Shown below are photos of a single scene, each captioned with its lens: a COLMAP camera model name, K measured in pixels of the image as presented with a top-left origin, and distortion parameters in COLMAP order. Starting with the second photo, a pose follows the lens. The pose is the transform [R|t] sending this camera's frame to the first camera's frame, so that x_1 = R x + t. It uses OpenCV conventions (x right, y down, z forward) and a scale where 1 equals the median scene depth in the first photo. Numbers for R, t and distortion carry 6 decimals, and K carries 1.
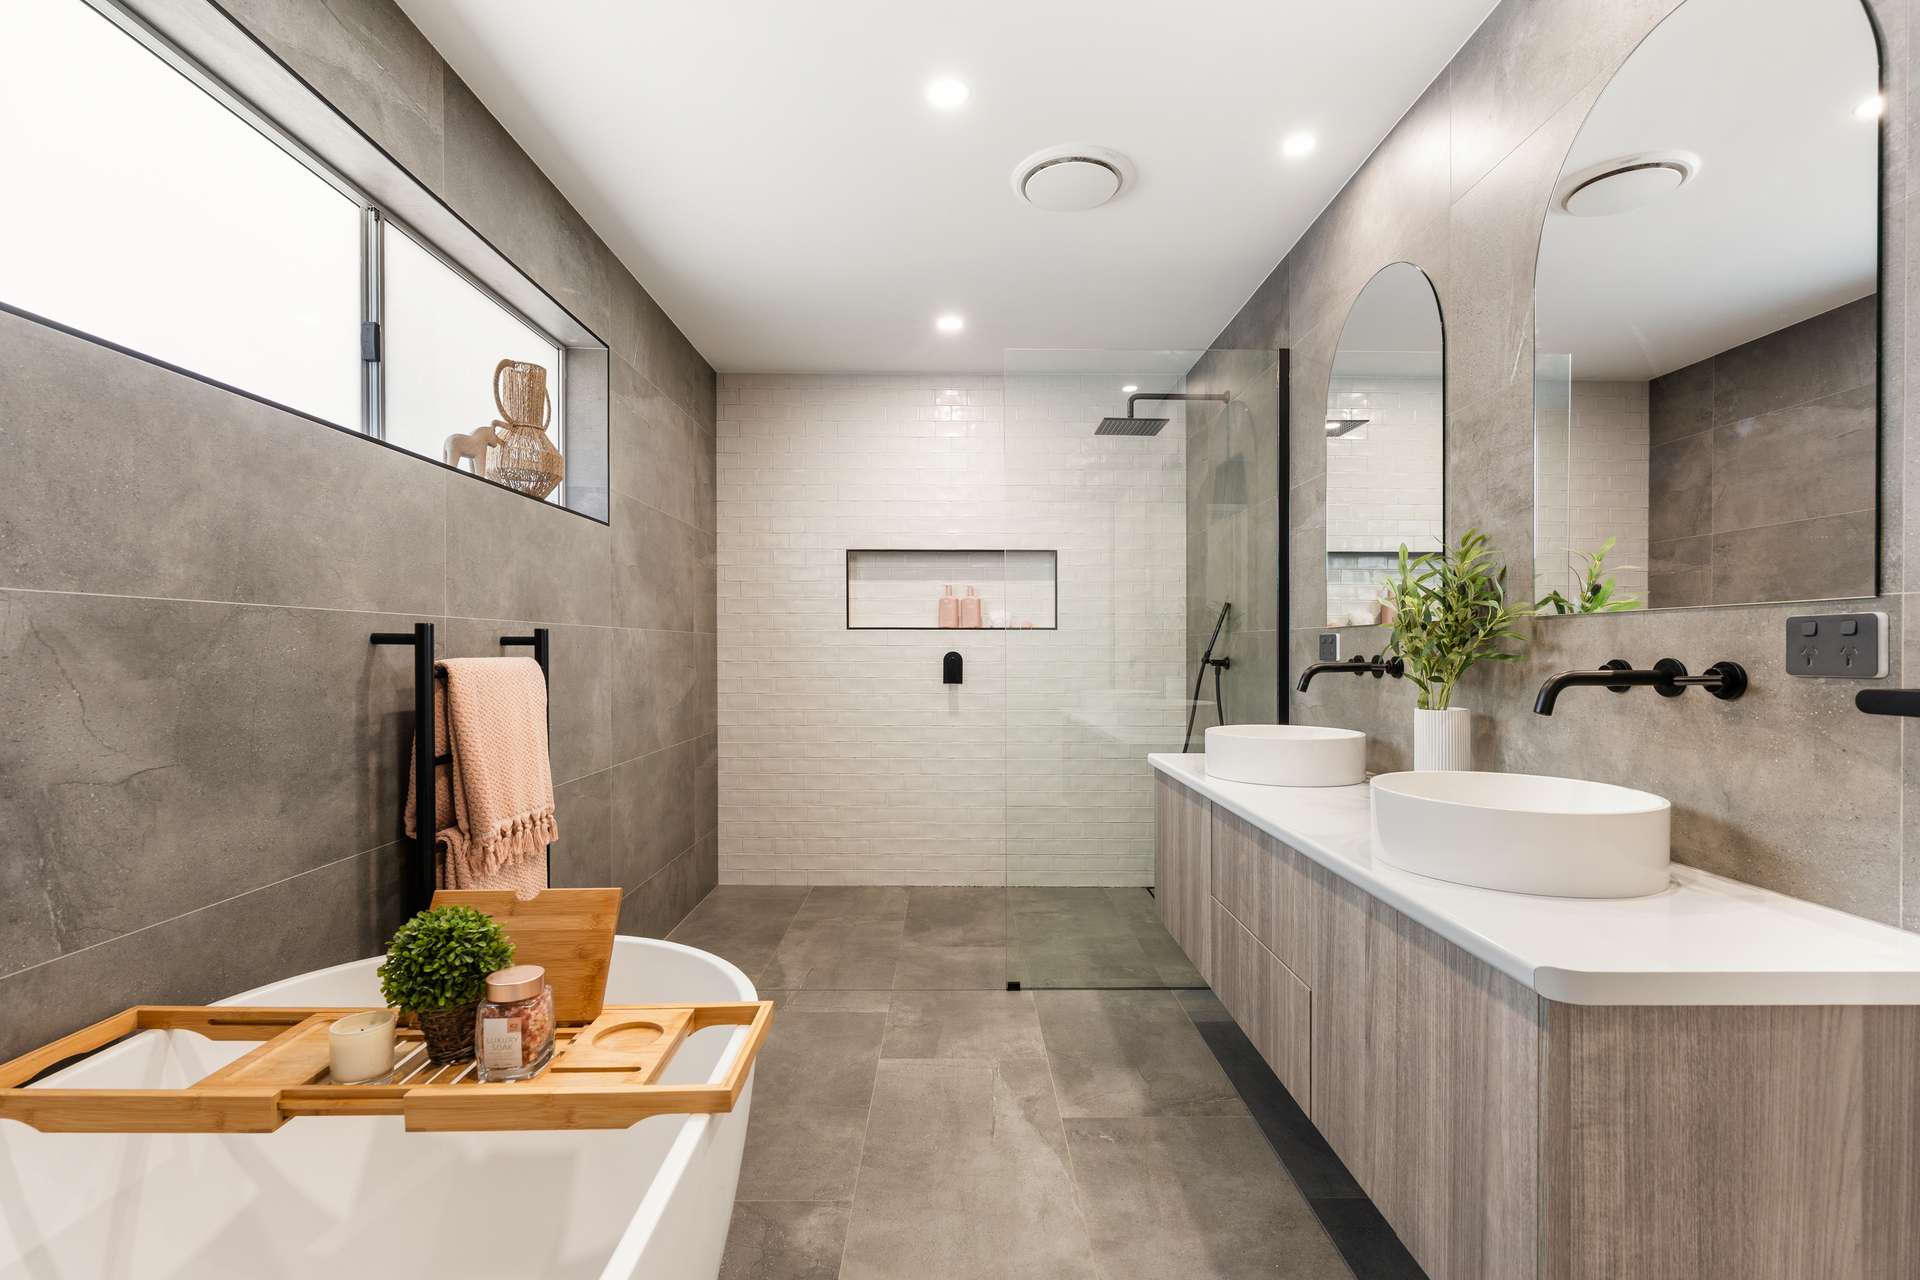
lens RADIAL K [[868.8, 0, 956.3], [0, 868.8, 649.9], [0, 0, 1]] dist [0.001519, 0.000617]
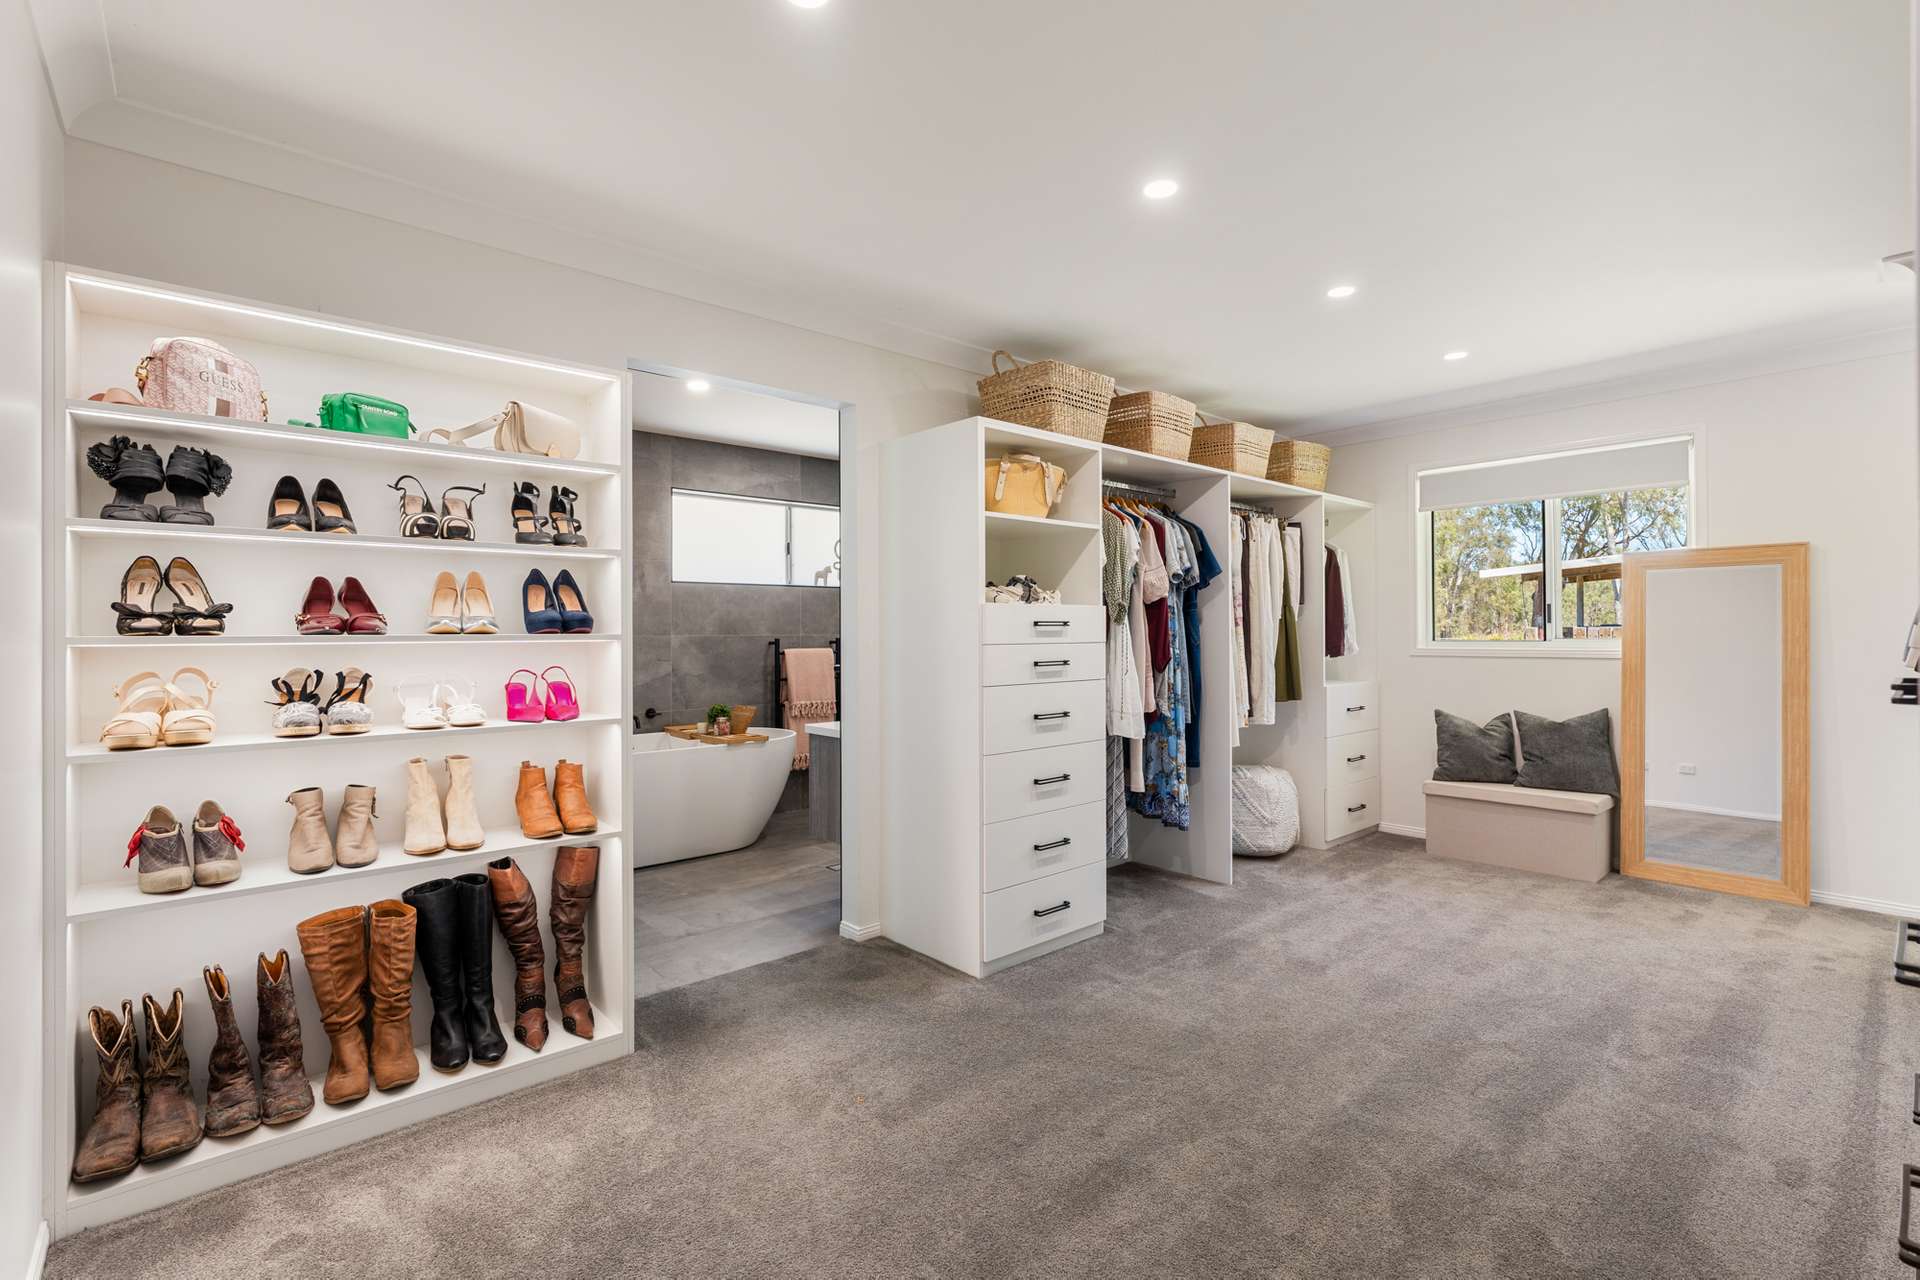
lens RADIAL K [[868.8, 0, 954.3], [0, 868.8, 634.0], [0, 0, 1]] dist [0.001519, 0.000617]
pose [[0.647321, -0.004551, -0.762204, 2.687022], [0.005876, 0.999982, -0.000980, -0.045643], [0.762195, -0.003844, 0.647336, -0.743594]]
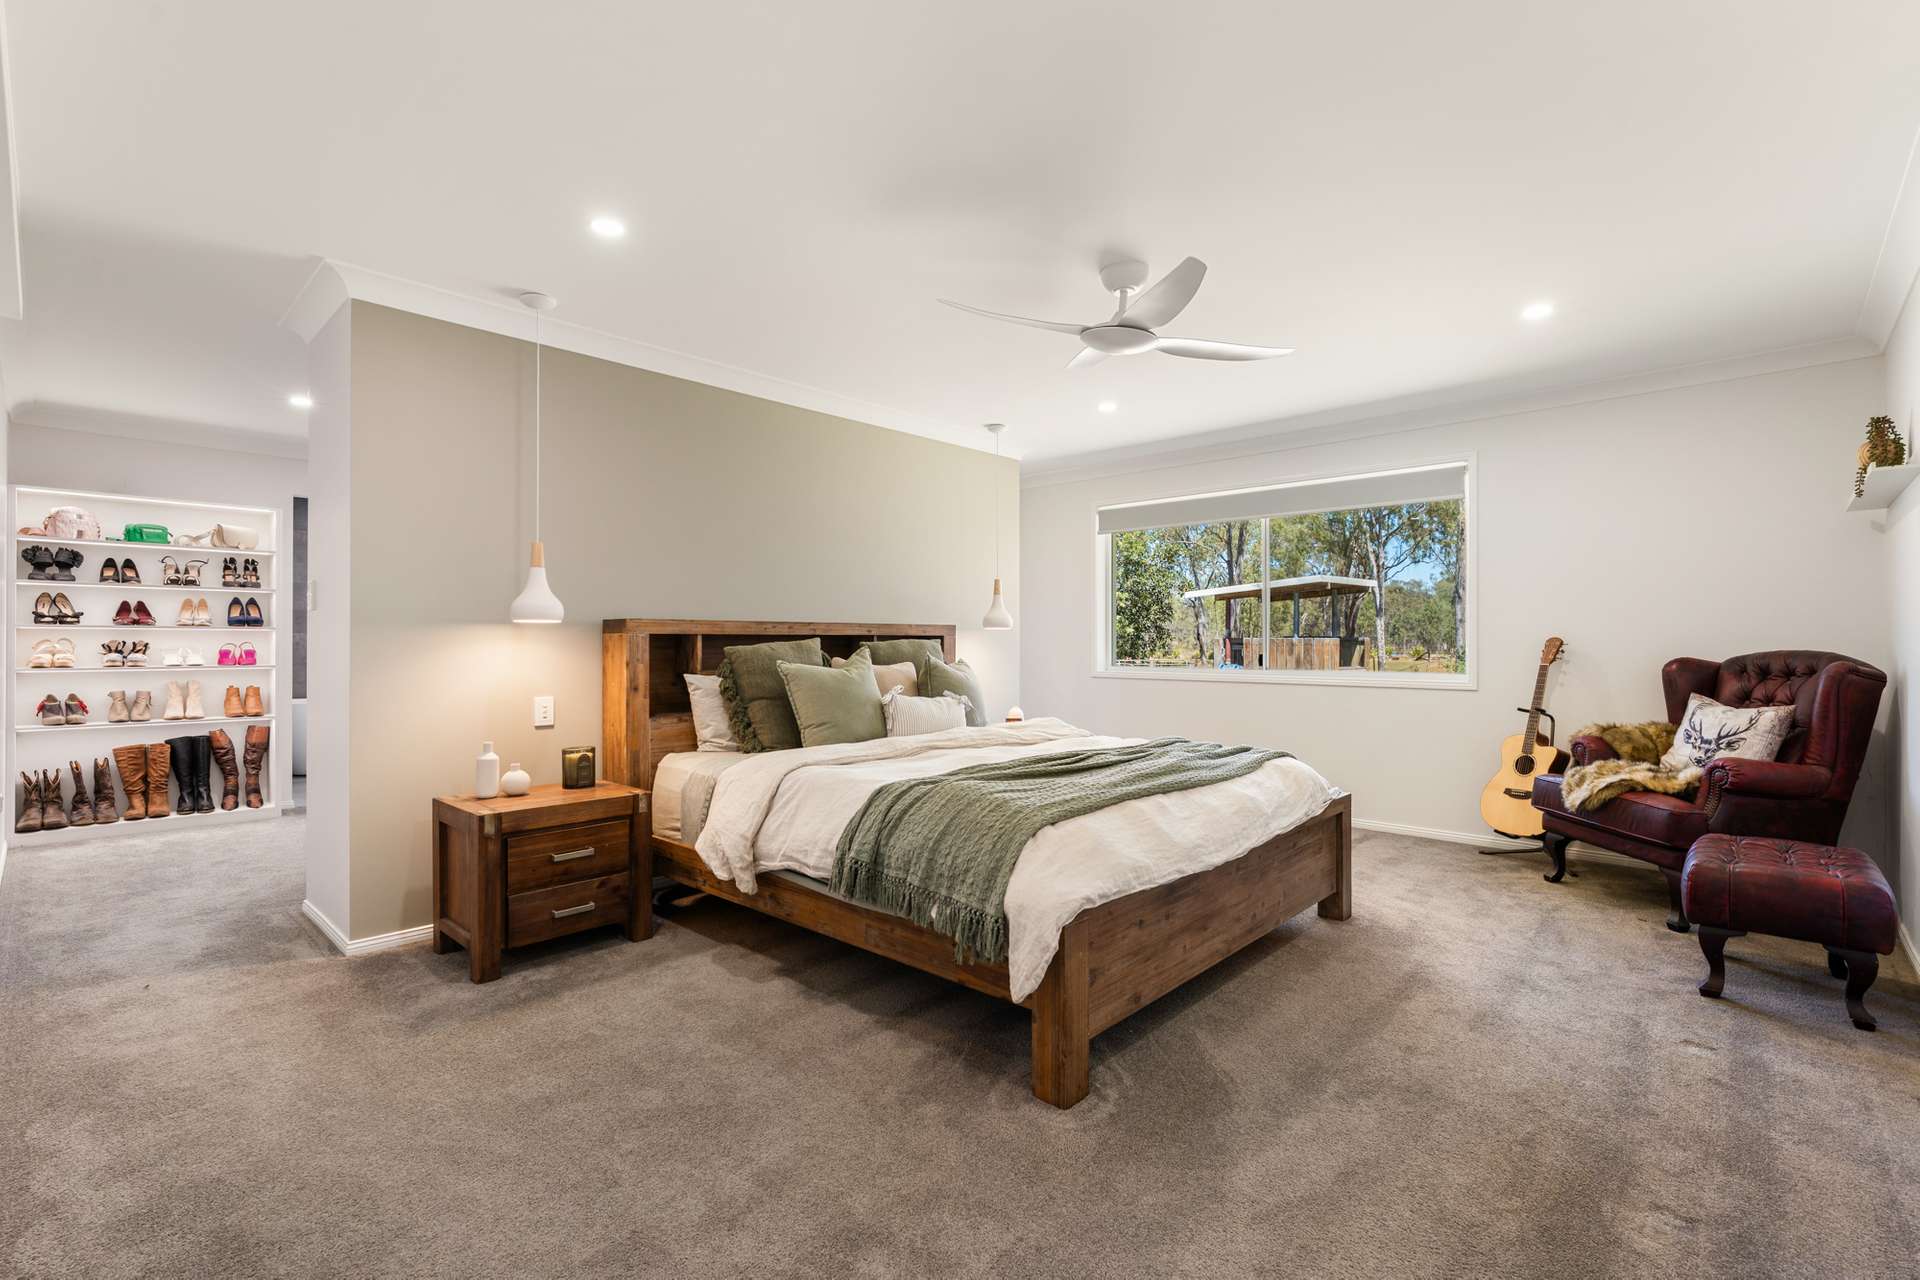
lens RADIAL K [[868.8, 0, 965.2], [0, 868.8, 643.8], [0, 0, 1]] dist [0.001519, 0.000617]
pose [[0.716013, 0.001662, -0.698085, 8.598626], [-0.002205, 0.999998, 0.000120, 0.069011], [0.698083, 0.001453, 0.716015, -0.763541]]
